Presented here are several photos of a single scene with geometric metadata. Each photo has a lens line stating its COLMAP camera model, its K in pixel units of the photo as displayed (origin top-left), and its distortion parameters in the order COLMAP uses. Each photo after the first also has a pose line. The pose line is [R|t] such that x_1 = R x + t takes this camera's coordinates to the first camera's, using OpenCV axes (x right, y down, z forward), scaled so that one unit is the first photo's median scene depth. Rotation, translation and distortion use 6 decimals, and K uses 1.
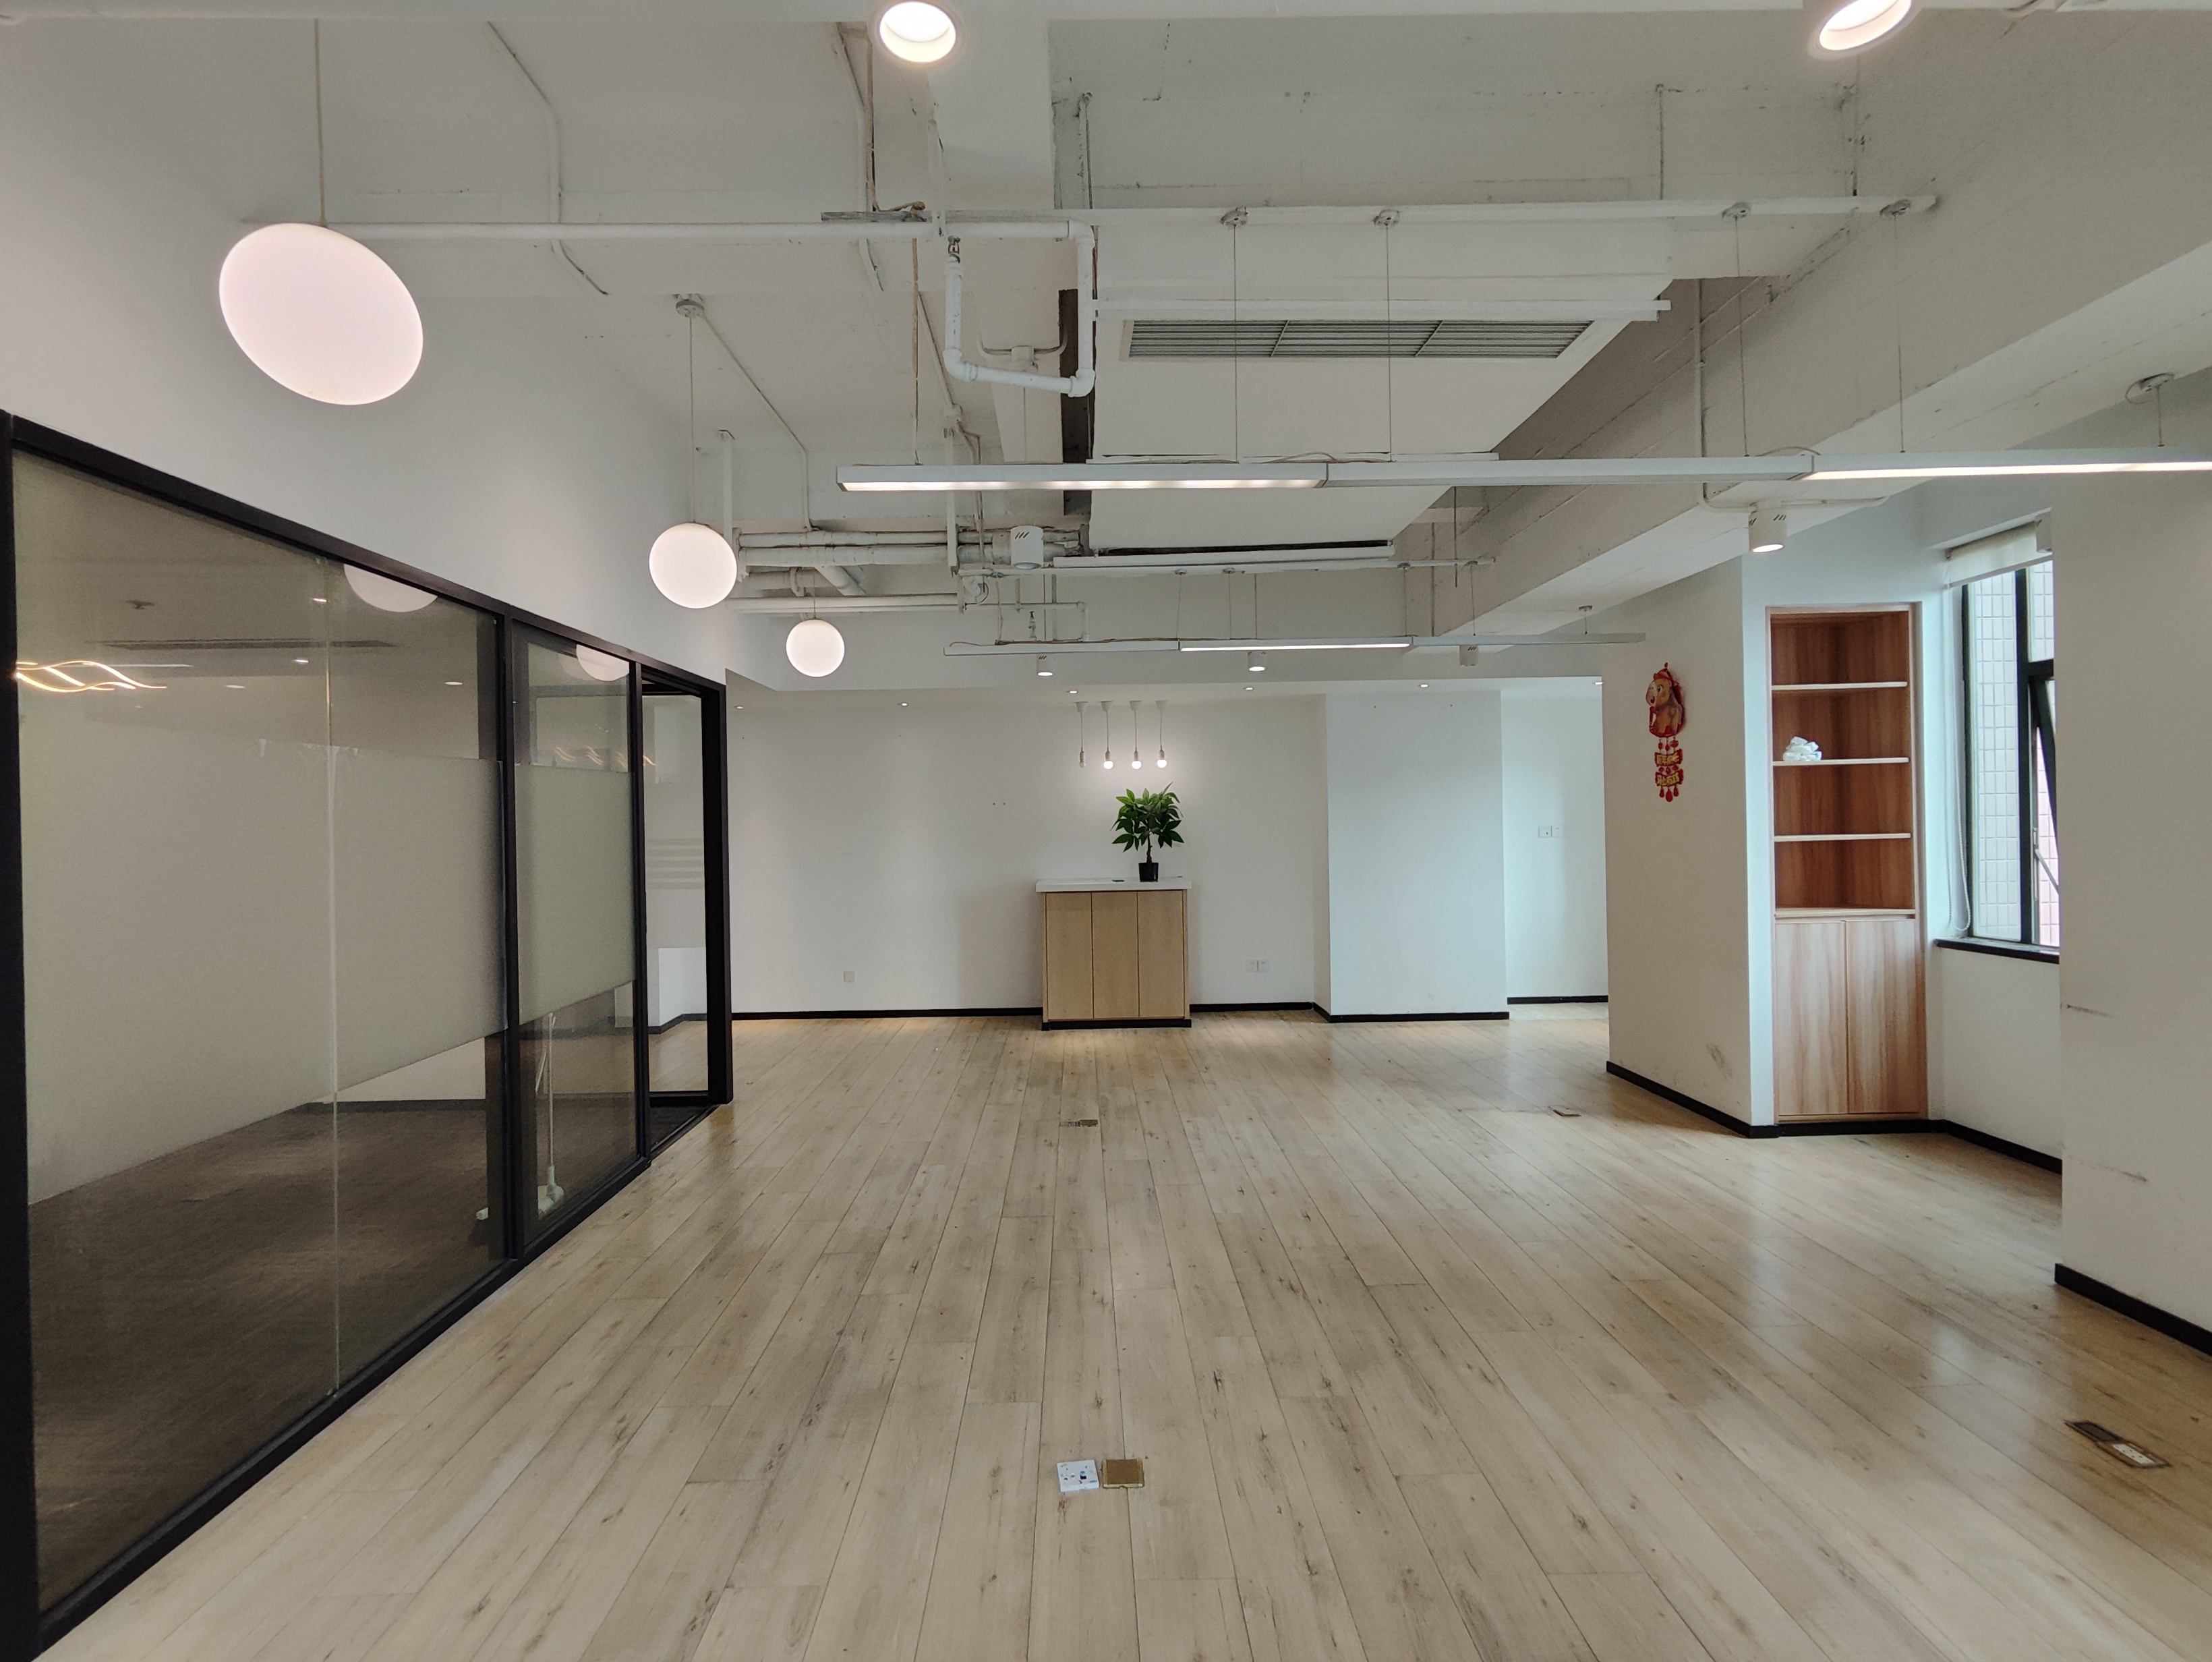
lens RADIAL K [[1011.5, 0, 1091.7], [0, 1011.5, 823.5], [0, 0, 1]] dist [0.000641, 0.000367]
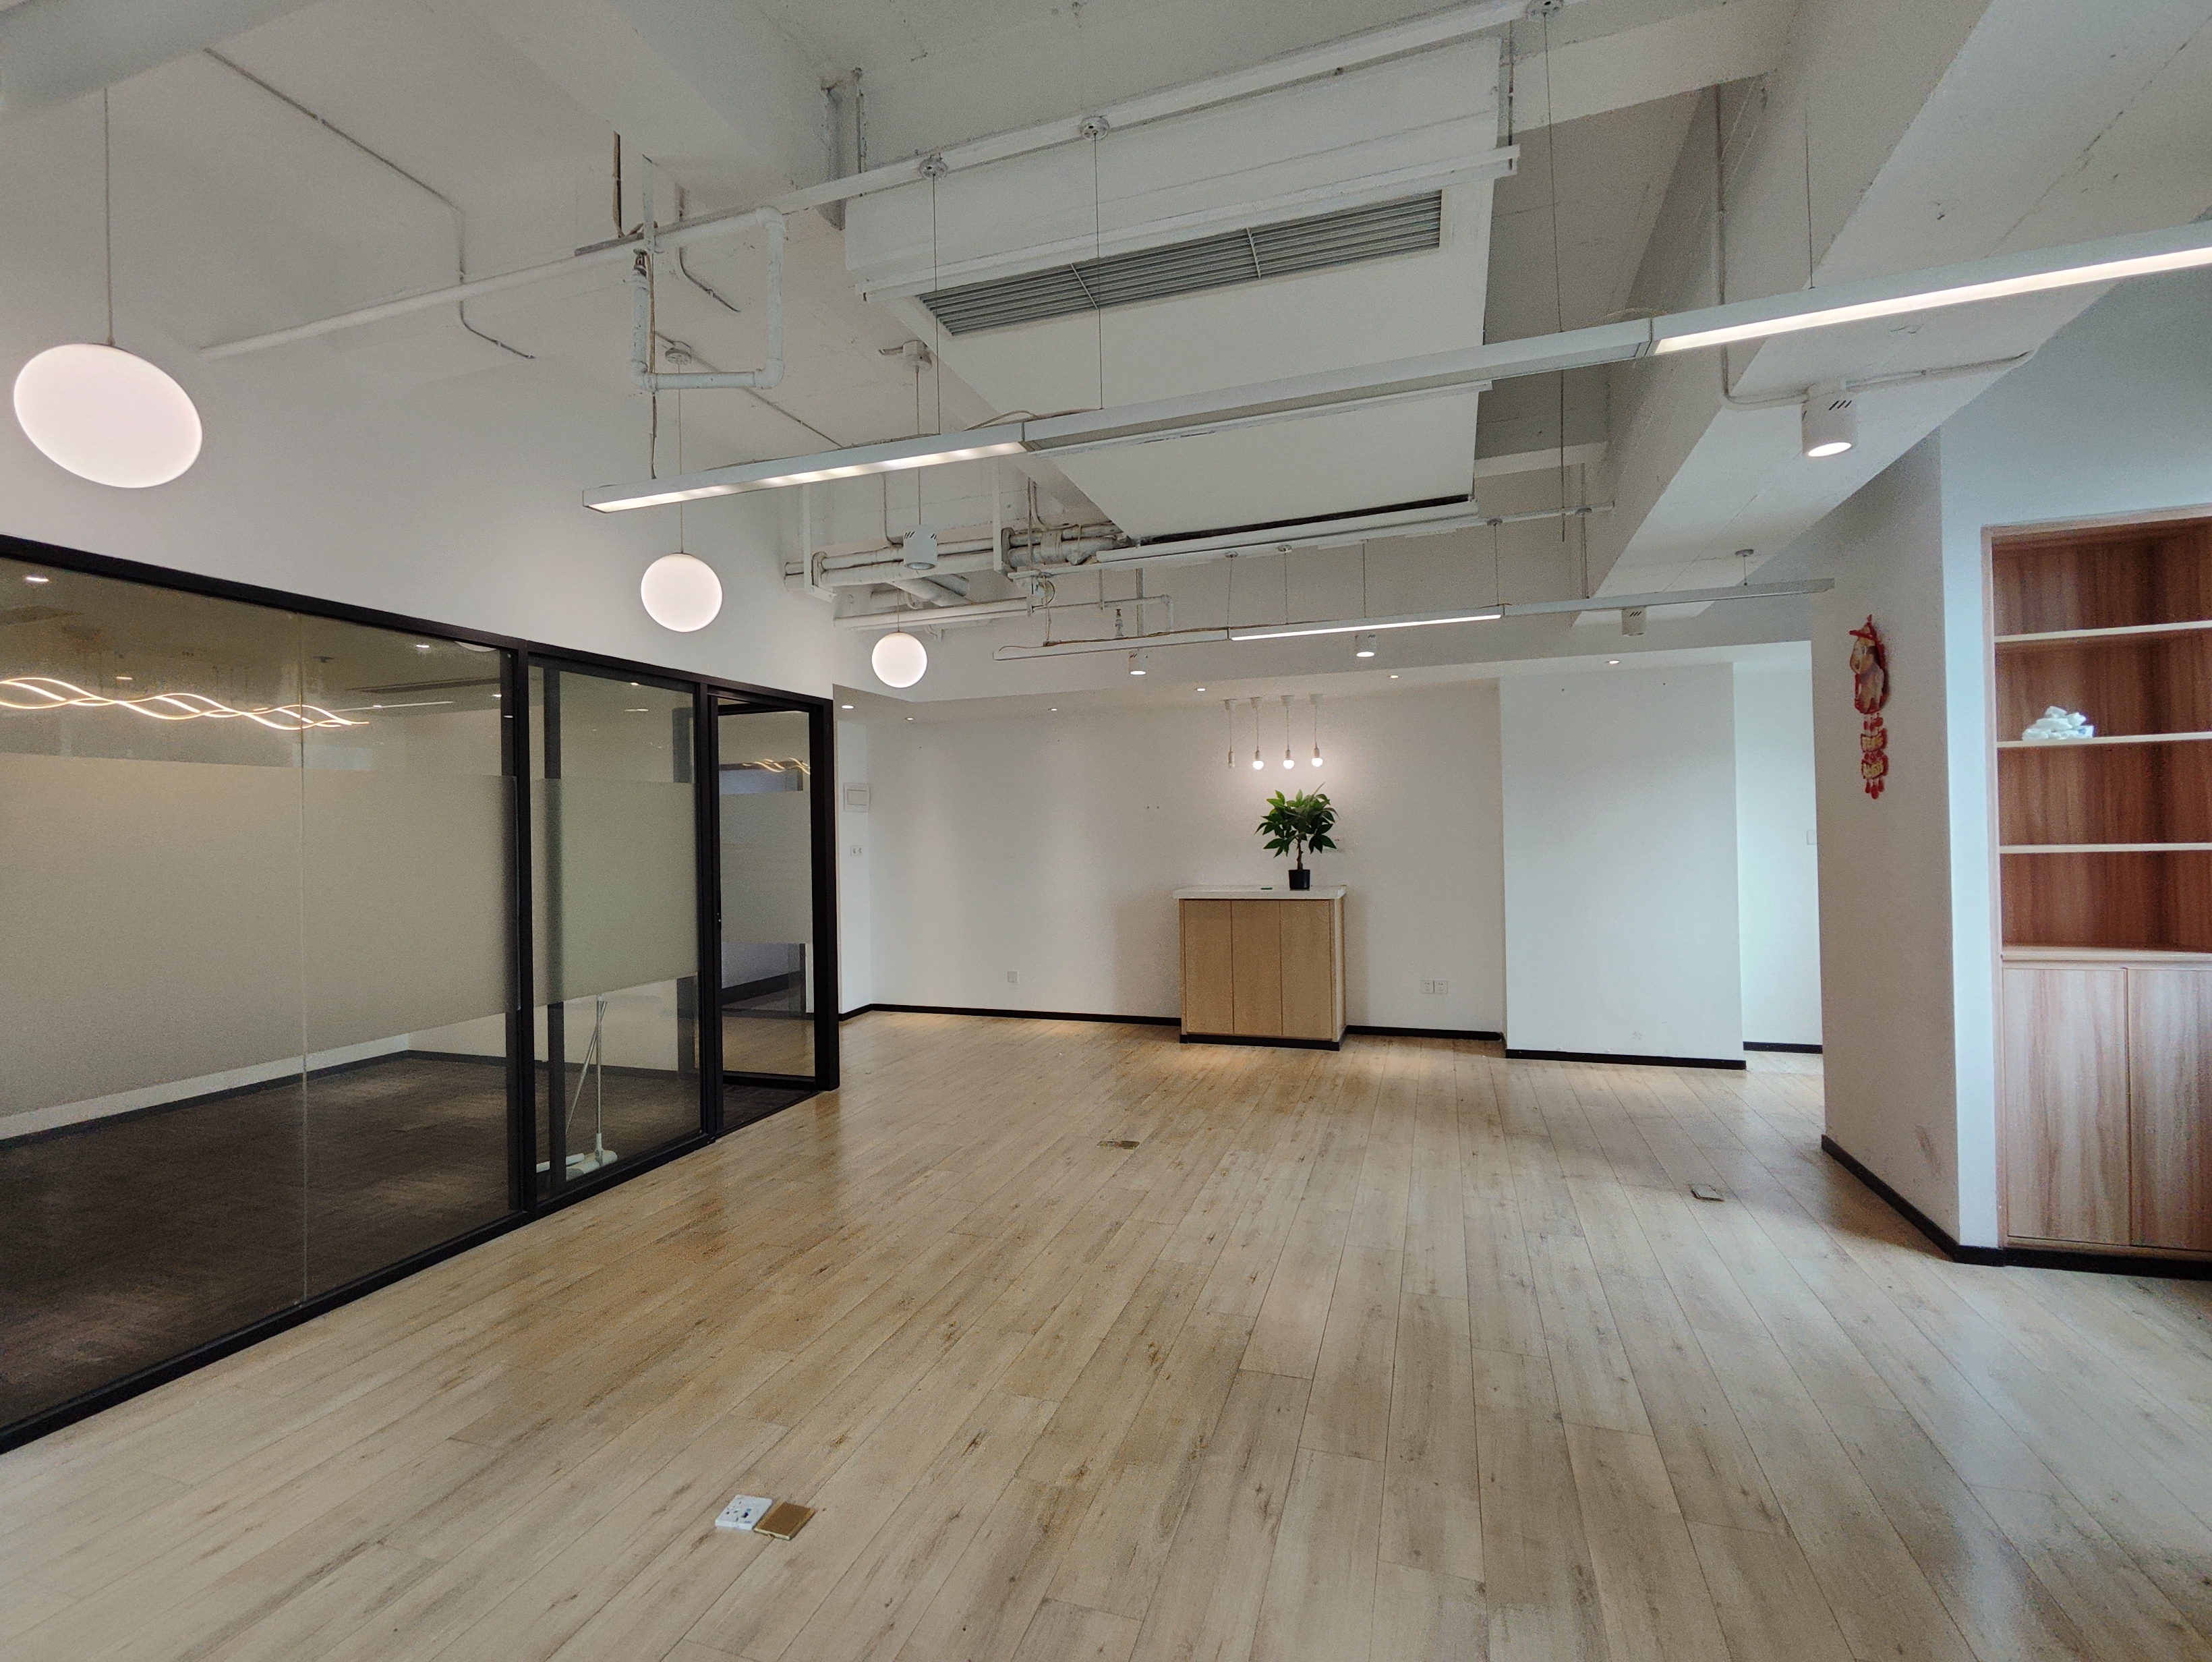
lens RADIAL K [[1010.5, 0, 1091.9], [0, 1010.5, 826.8], [0, 0, 1]] dist [-0.002616, 0.003487]
pose [[0.940292, -0.002178, -0.340362, 0.282806], [0.002784, 0.999995, 0.001291, -0.003305], [0.340357, -0.002162, 0.940294, 0.095900]]
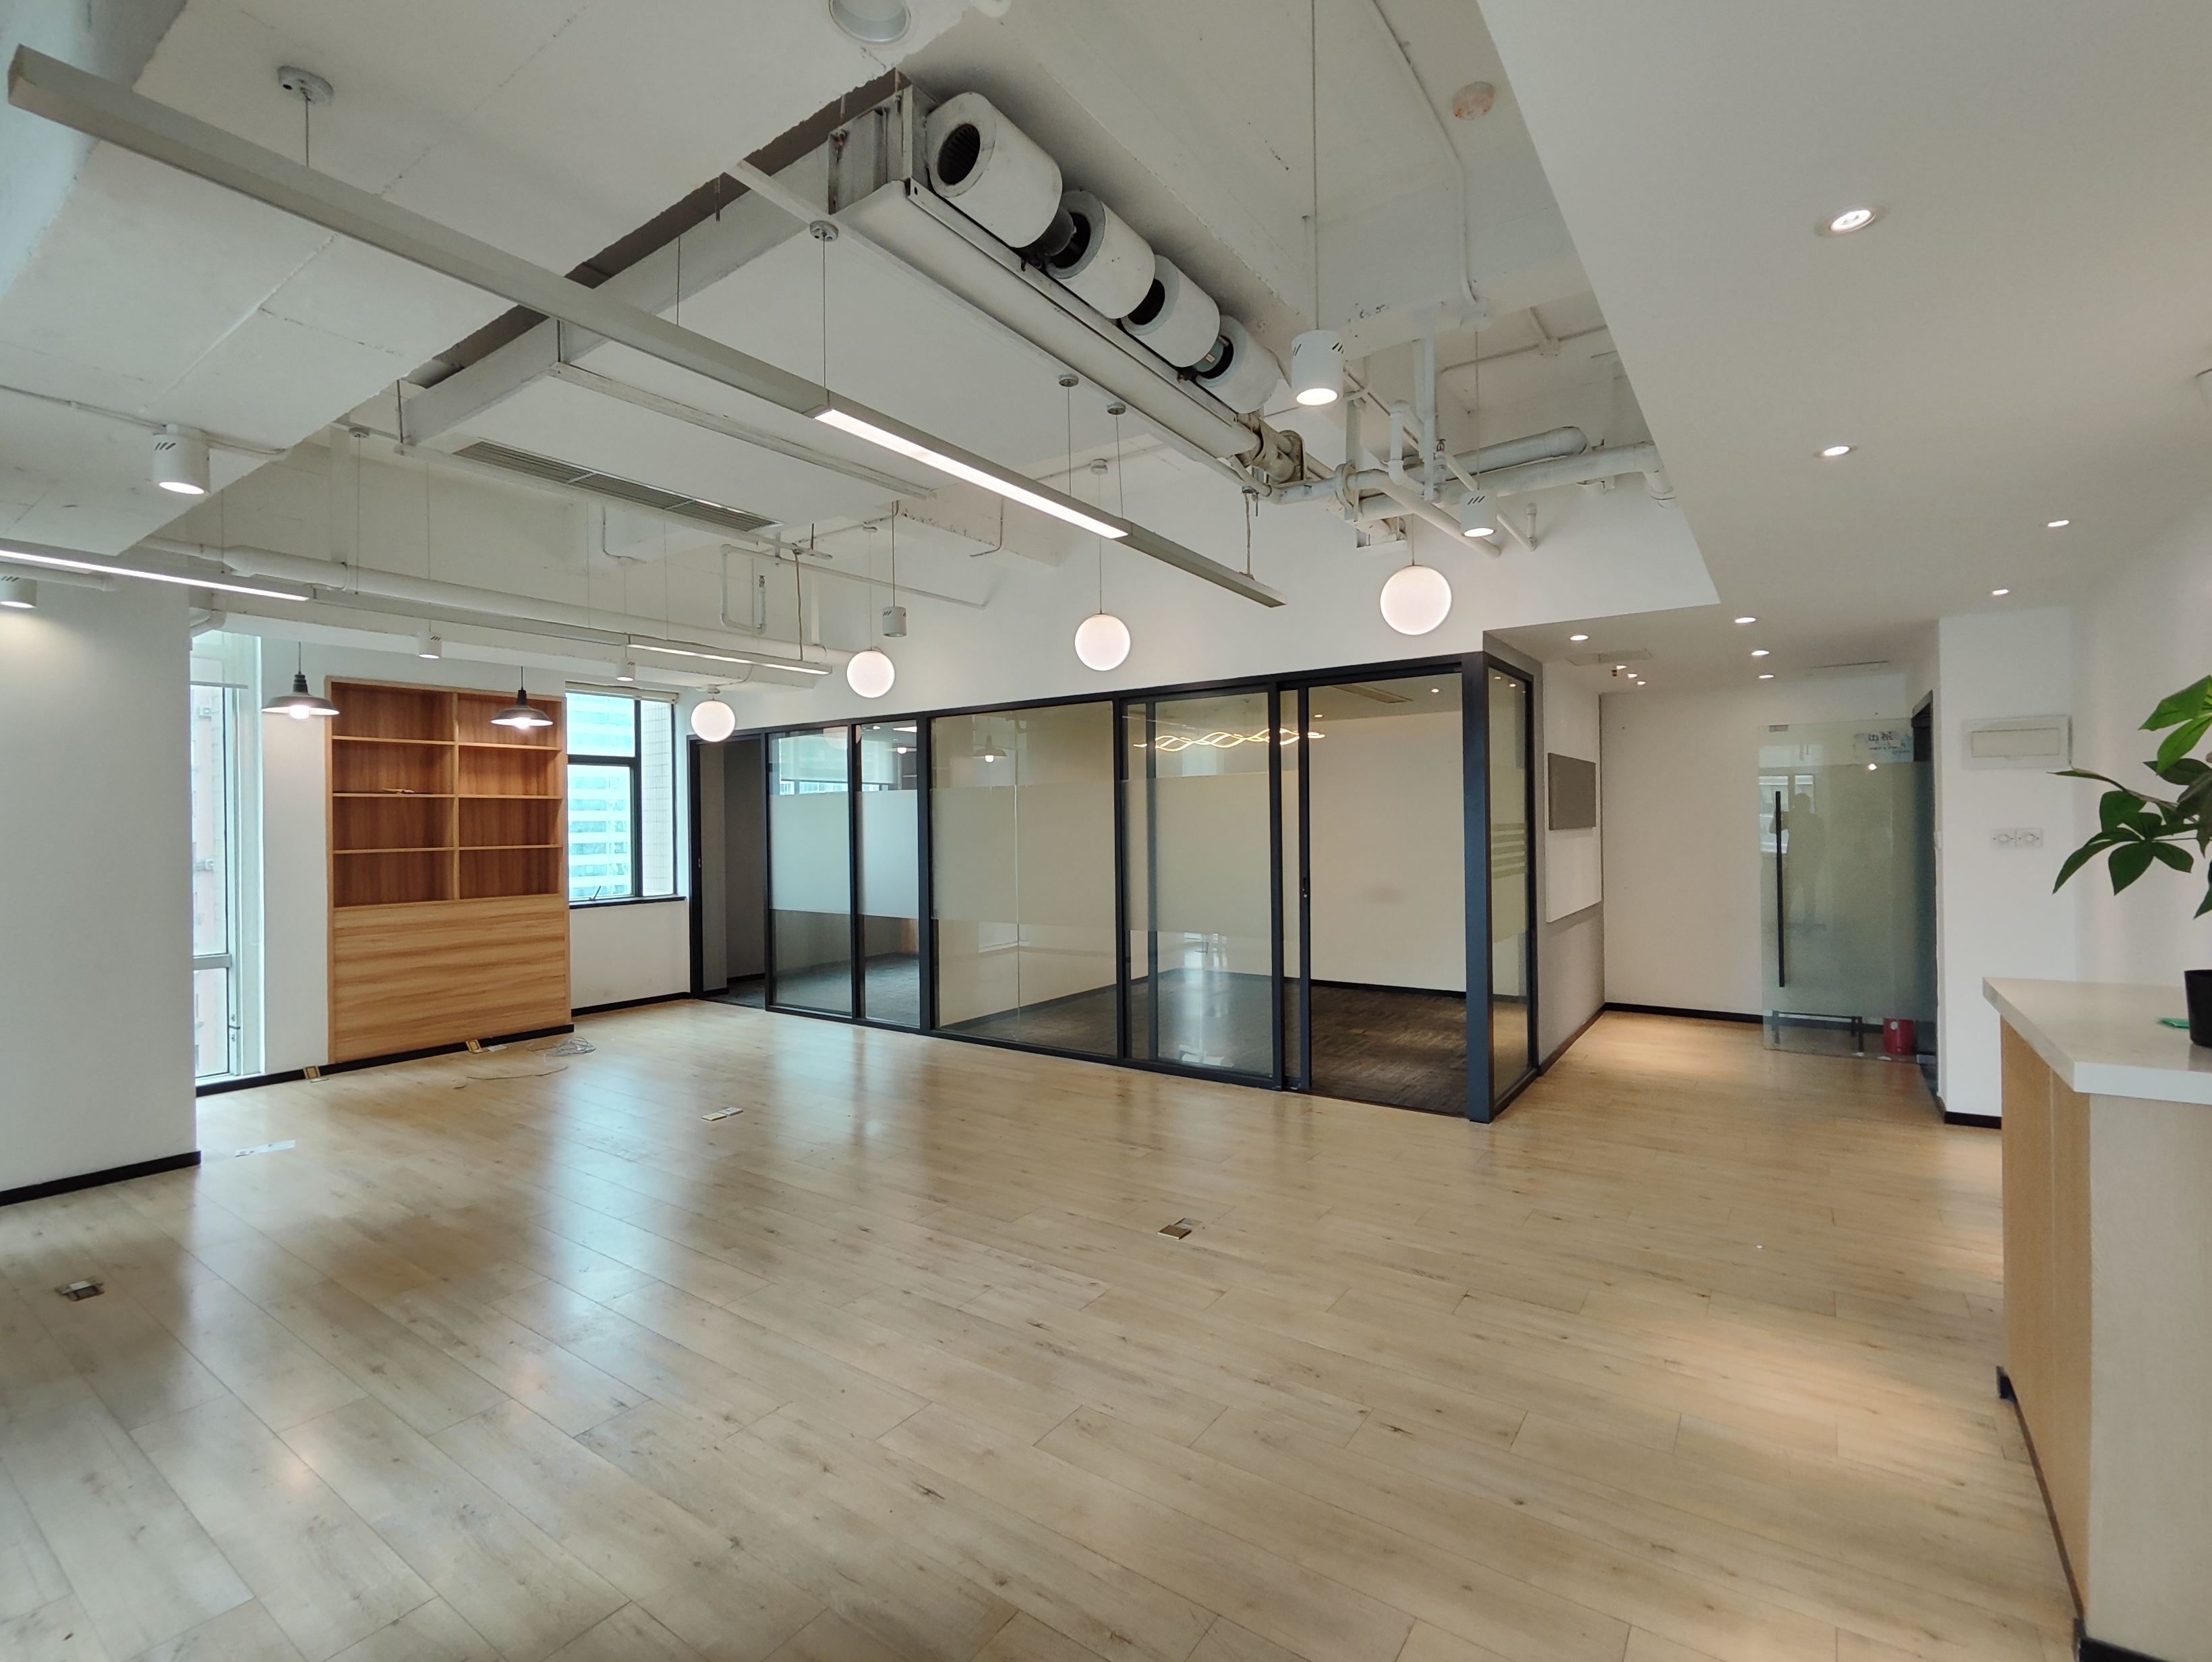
lens RADIAL K [[1008.6, 0, 1083.7], [0, 1008.6, 830.5], [0, 0, 1]] dist [-0.000390, 0.007819]
pose [[-0.592843, 0.030575, -0.804737, 0.599507], [0.020861, 0.999527, 0.022608, -0.010300], [0.805048, -0.003385, -0.593201, 1.354181]]
